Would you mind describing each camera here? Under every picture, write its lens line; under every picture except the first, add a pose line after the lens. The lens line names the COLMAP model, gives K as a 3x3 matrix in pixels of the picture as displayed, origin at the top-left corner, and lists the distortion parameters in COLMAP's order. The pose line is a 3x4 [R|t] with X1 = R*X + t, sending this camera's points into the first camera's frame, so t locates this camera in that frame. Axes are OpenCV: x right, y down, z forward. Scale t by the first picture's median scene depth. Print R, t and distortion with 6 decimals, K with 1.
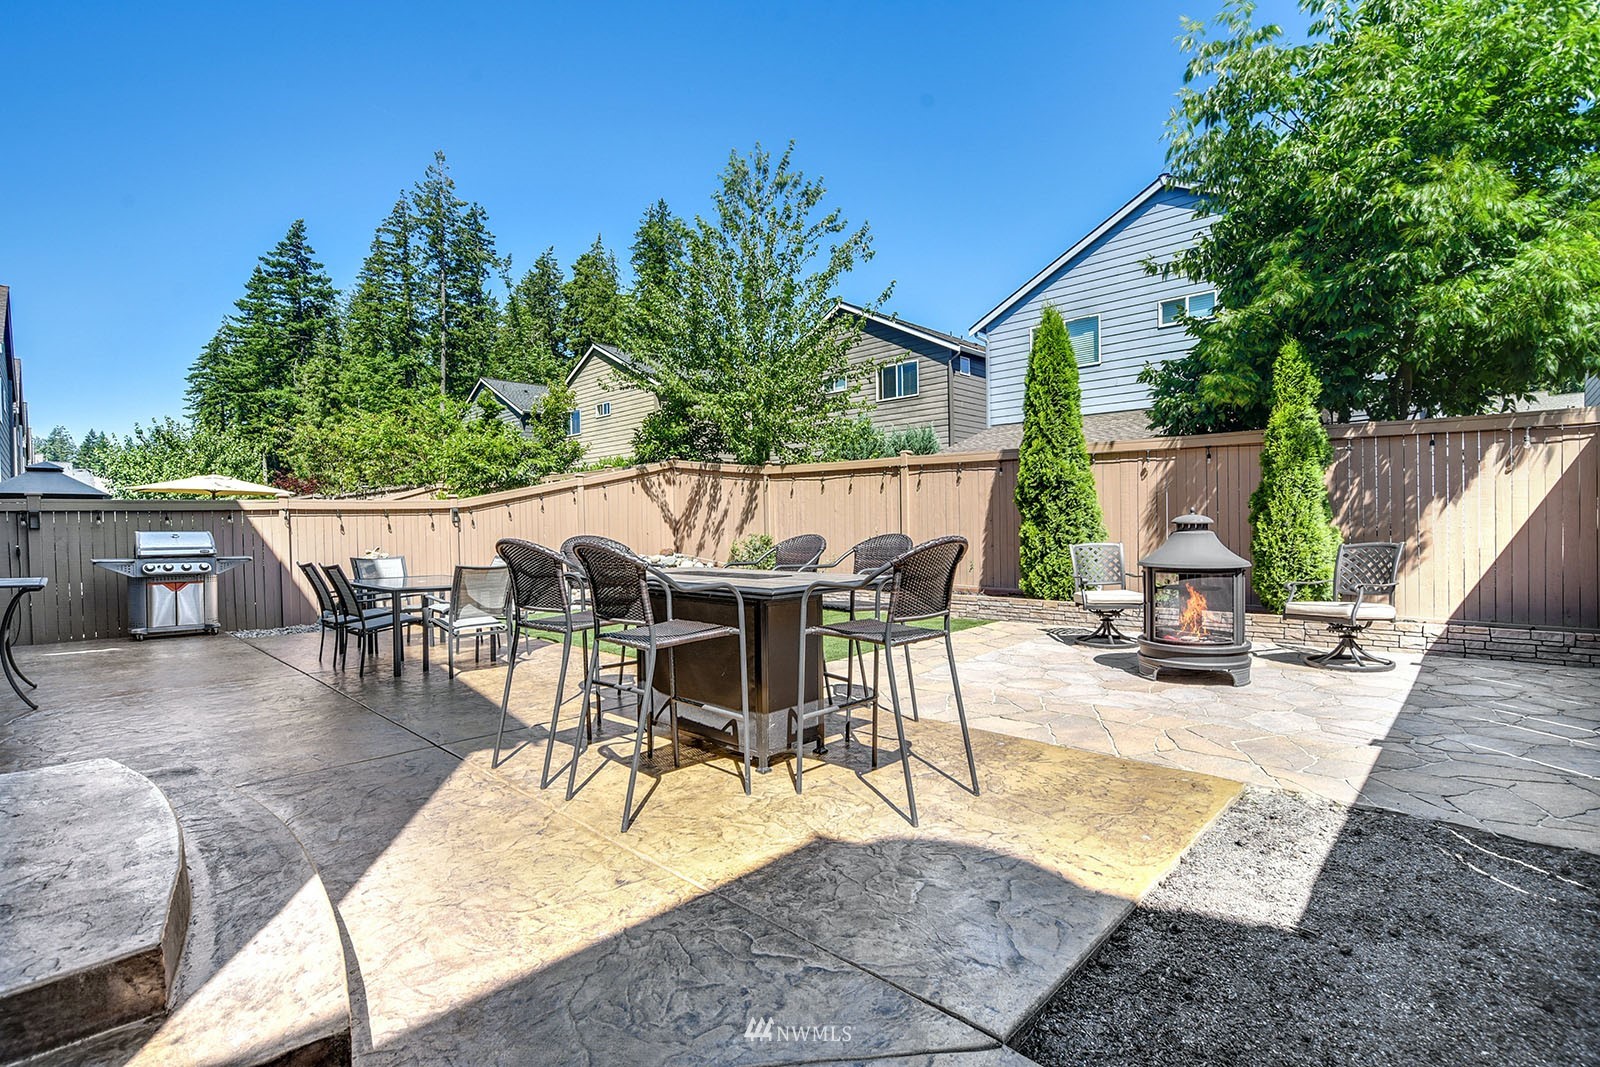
lens RADIAL K [[731.1, 0, 806.5], [0, 731.1, 542.2], [0, 0, 1]] dist [-0.016156, 0.000069]
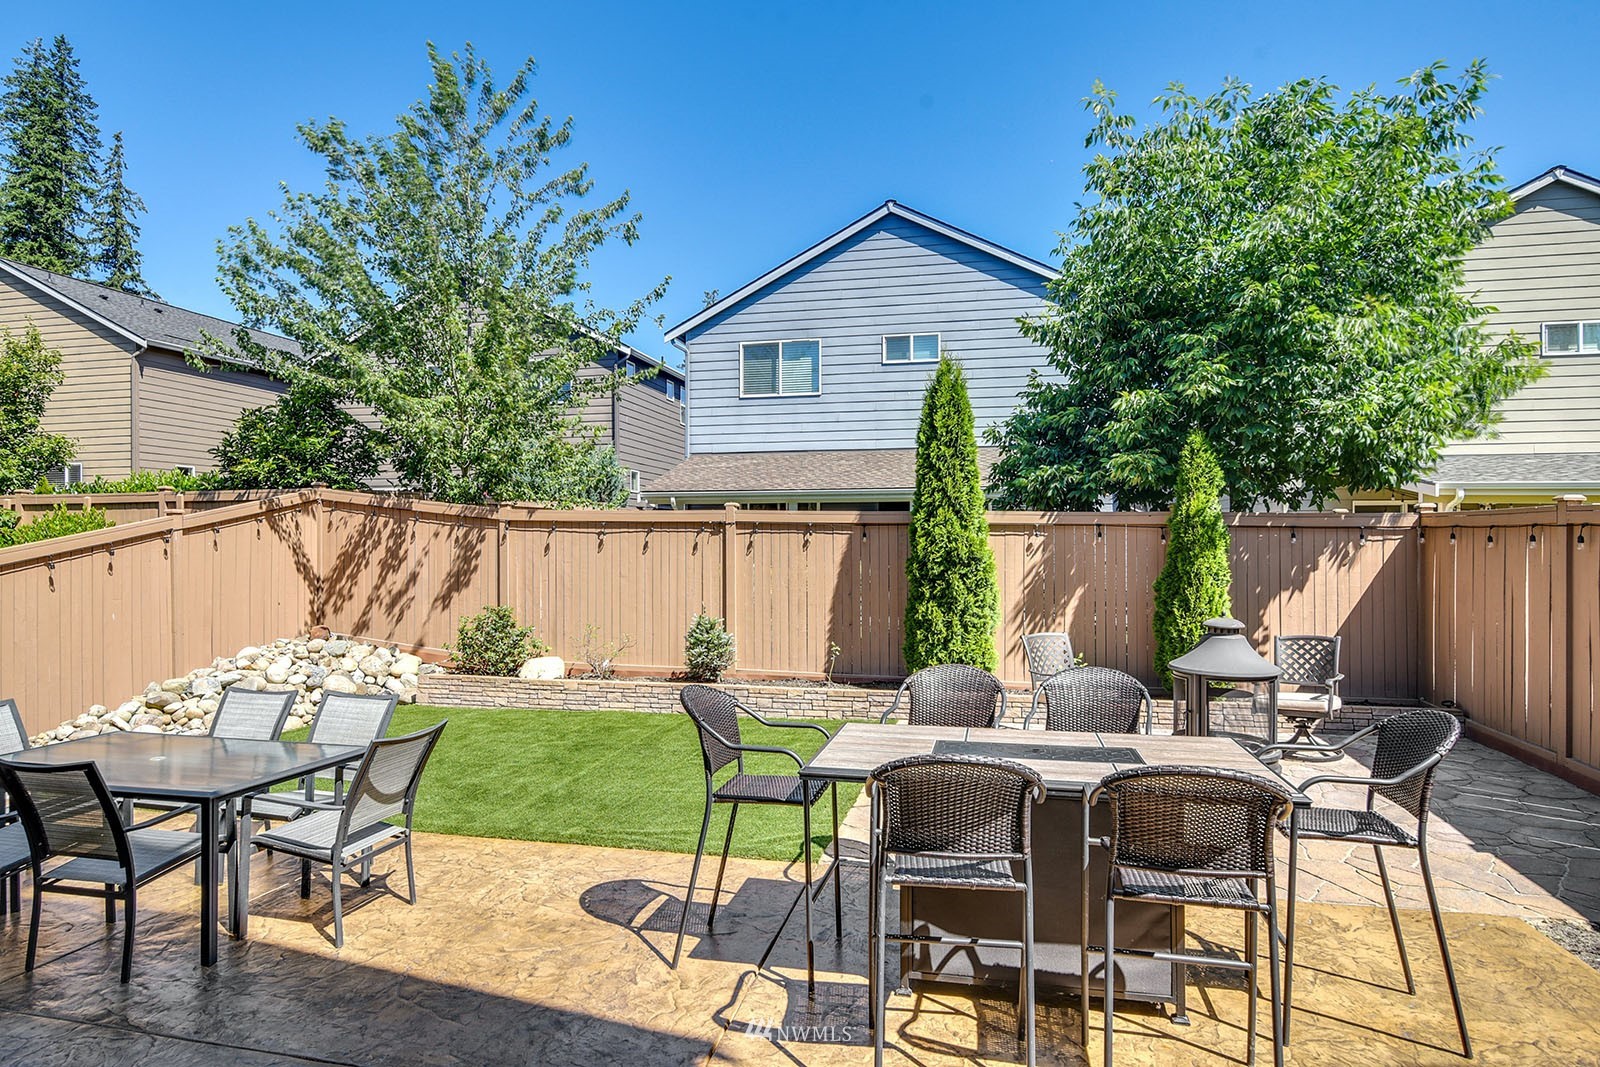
lens RADIAL K [[899.3, 0, 799.2], [0, 899.3, 542.3], [0, 0, 1]] dist [-0.007115, -0.000577]
pose [[0.857735, 0.016188, 0.513837, -0.260910], [0.000135, 0.999497, -0.031714, -0.045308], [-0.514092, 0.027272, 0.857301, 0.115896]]
